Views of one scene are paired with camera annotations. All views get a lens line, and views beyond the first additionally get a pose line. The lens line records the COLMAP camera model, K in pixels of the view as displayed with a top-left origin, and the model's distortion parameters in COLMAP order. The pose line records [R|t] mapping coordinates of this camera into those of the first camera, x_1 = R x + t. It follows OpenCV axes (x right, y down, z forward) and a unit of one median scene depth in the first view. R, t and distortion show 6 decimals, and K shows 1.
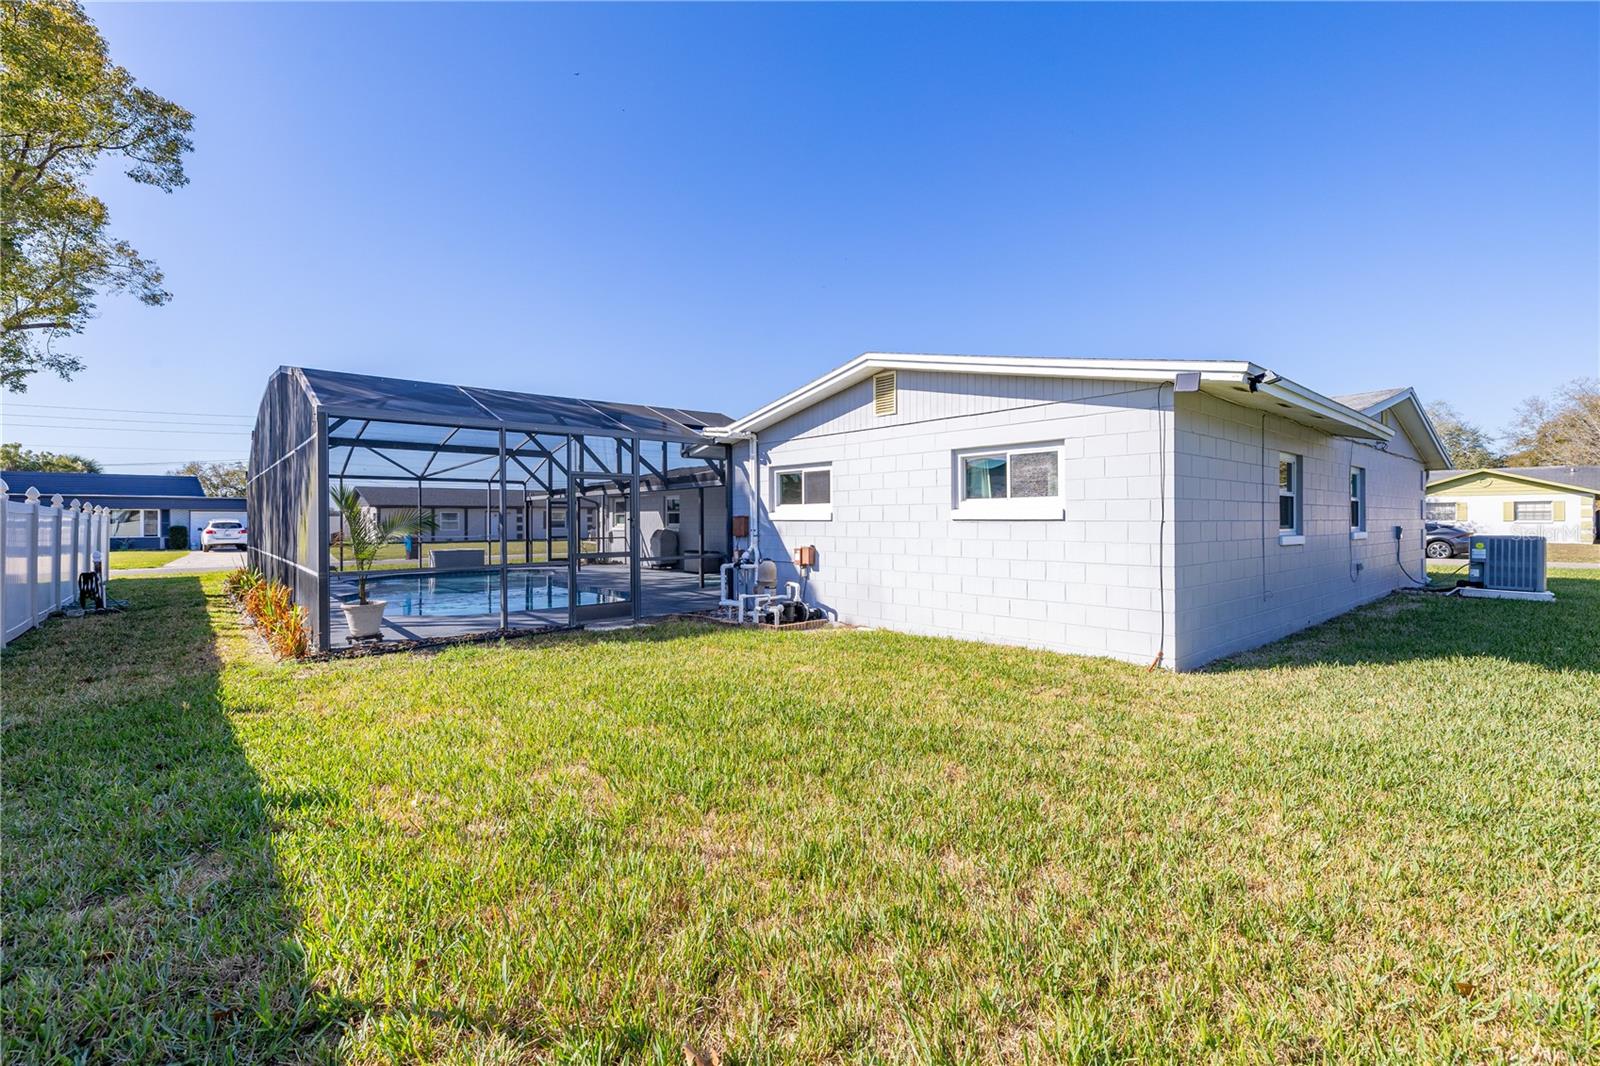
lens RADIAL K [[698.9, 0, 802.3], [0, 698.9, 520.1], [0, 0, 1]] dist [0.000146, 0.000297]
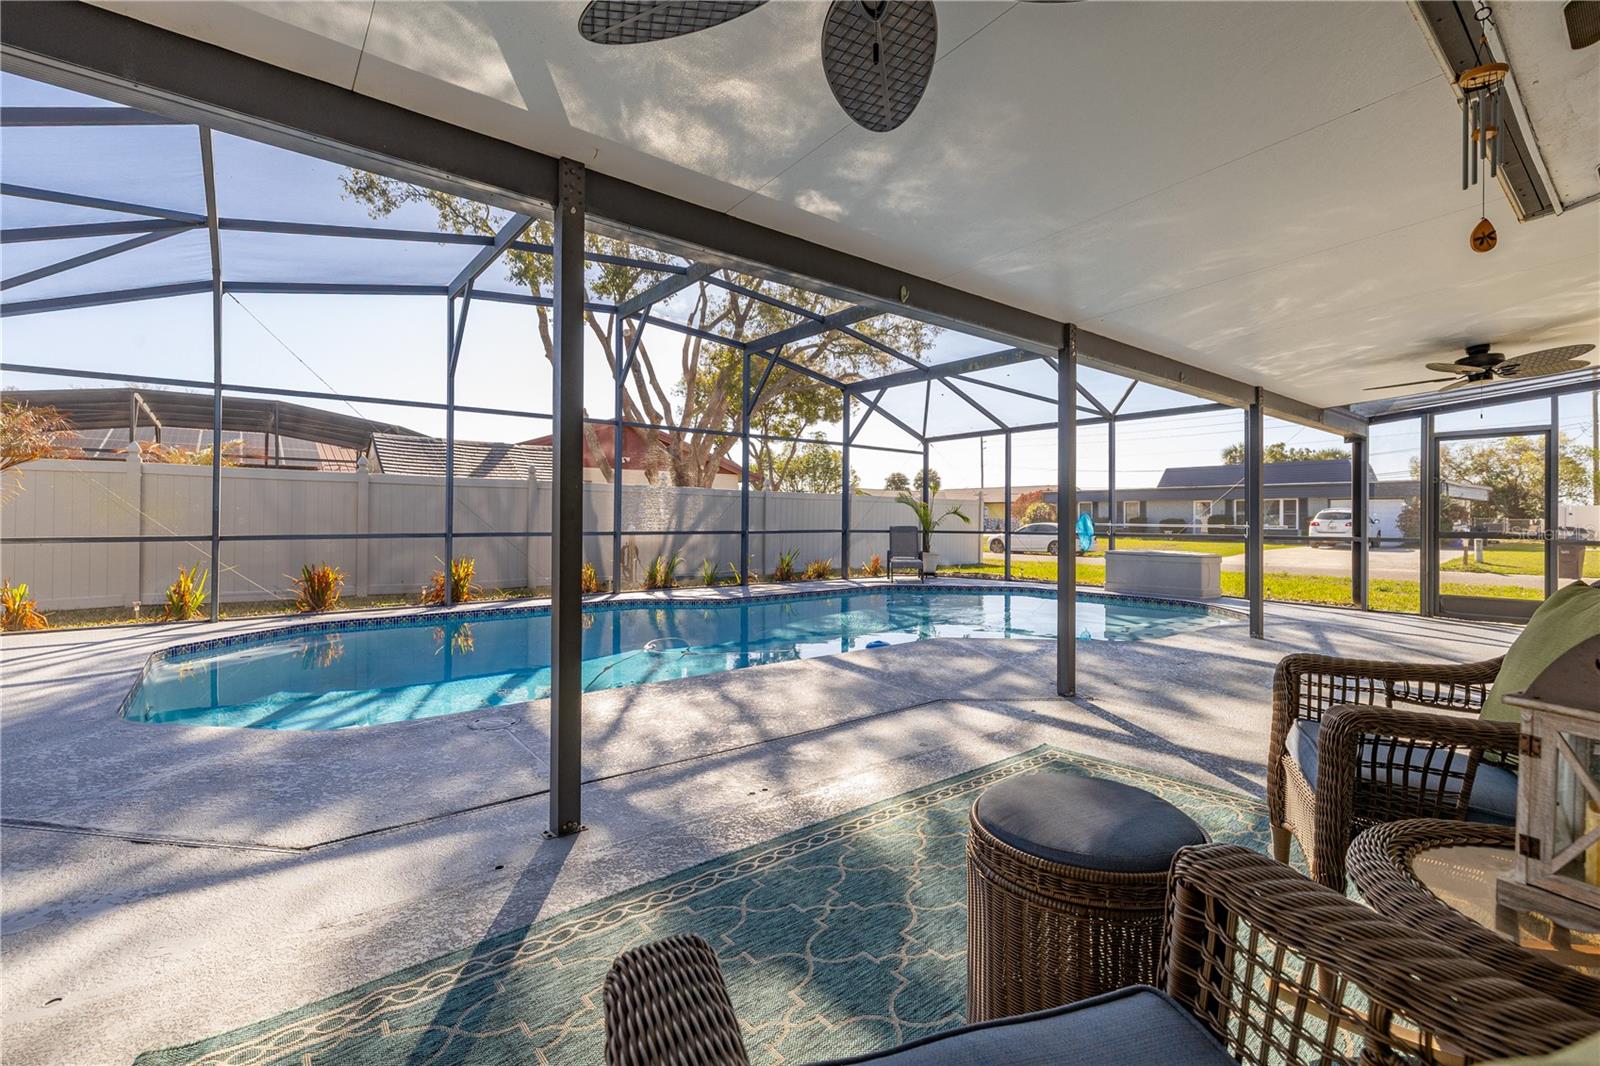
lens RADIAL K [[698.9, 0, 802.3], [0, 698.9, 520.1], [0, 0, 1]] dist [0.000146, 0.000297]
pose [[-0.043614, 0.005947, -0.999031, 0.005729], [-0.004379, 0.999972, 0.006144, 0.011726], [0.999039, 0.004643, -0.043587, 0.497581]]
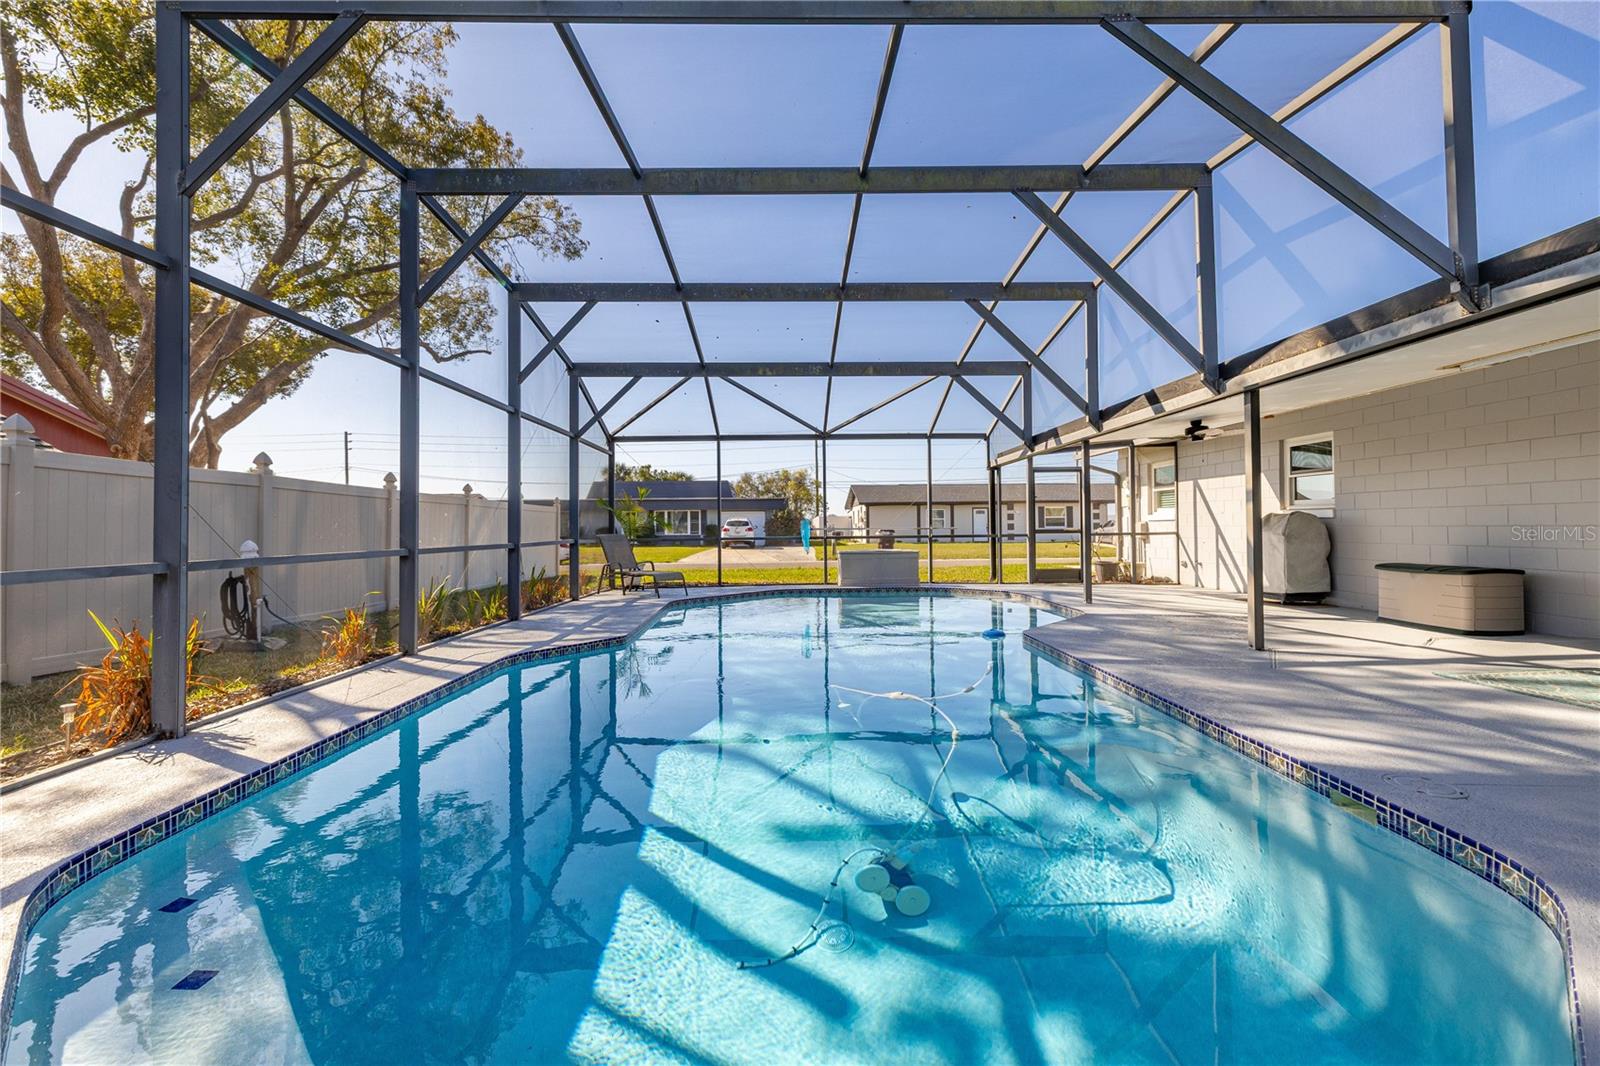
lens RADIAL K [[675.7, 0, 801.0], [0, 675.7, 520.0], [0, 0, 1]] dist [0.000170, -0.000114]
pose [[0.764063, -0.009724, -0.645068, -0.109285], [0.005518, 0.999948, -0.008538, 0.013600], [0.645118, 0.002964, 0.764077, 0.332468]]
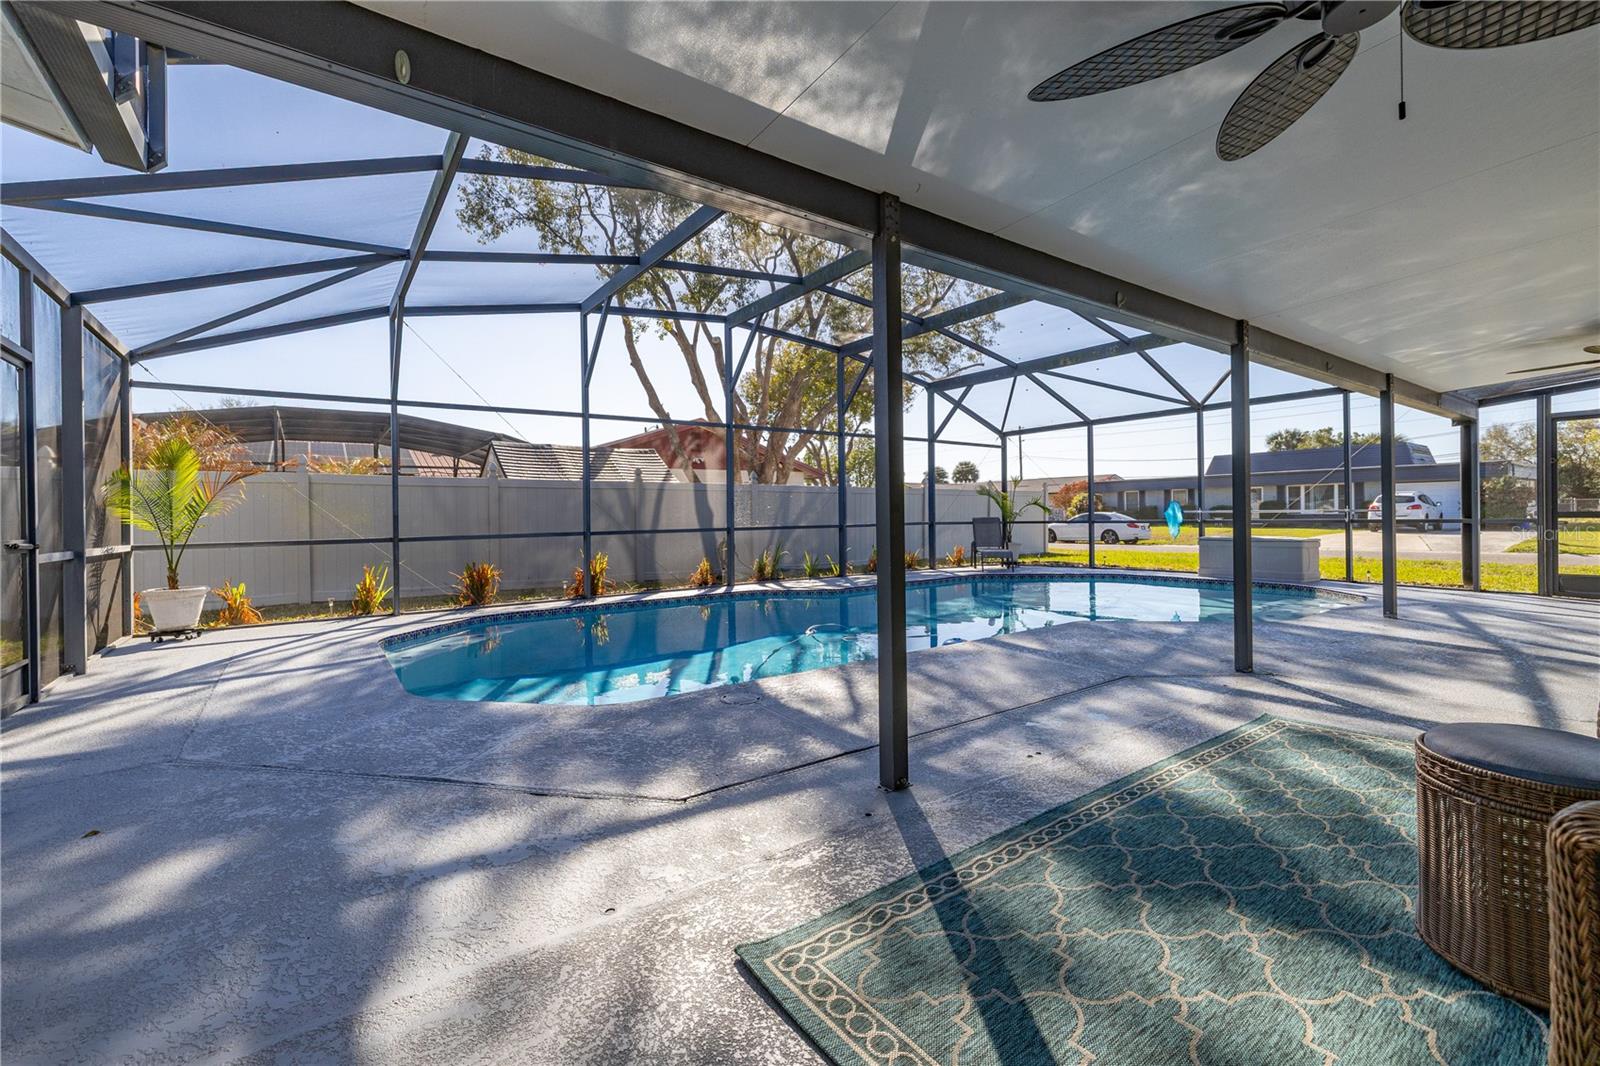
lens RADIAL K [[675.7, 0, 801.0], [0, 675.7, 520.0], [0, 0, 1]] dist [0.000170, -0.000114]
pose [[-0.096608, 0.014353, -0.995219, 0.014787], [0.016066, 0.999788, 0.012860, 0.011933], [0.995193, -0.014747, -0.096818, 0.466156]]
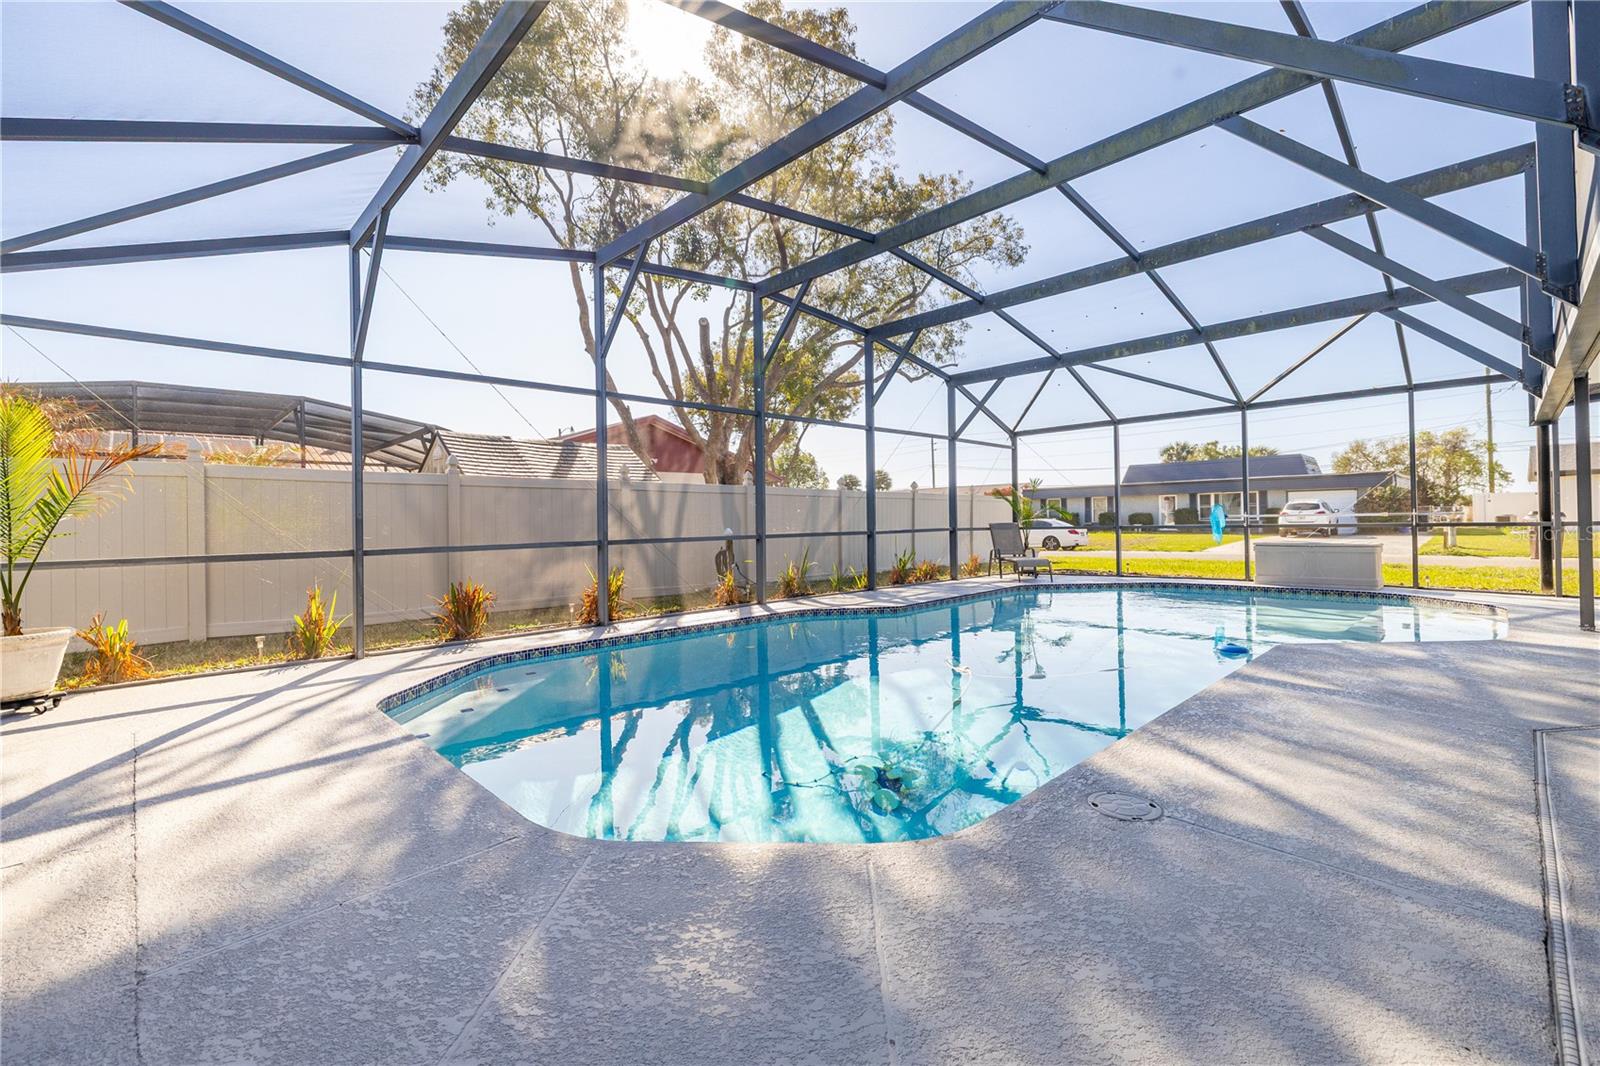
lens RADIAL K [[675.7, 0, 801.0], [0, 675.7, 520.0], [0, 0, 1]] dist [0.000170, -0.000114]
pose [[0.049889, 0.002189, -0.998752, -0.031546], [0.017230, 0.999847, 0.003052, 0.012769], [0.998606, -0.017360, 0.049844, 0.404230]]
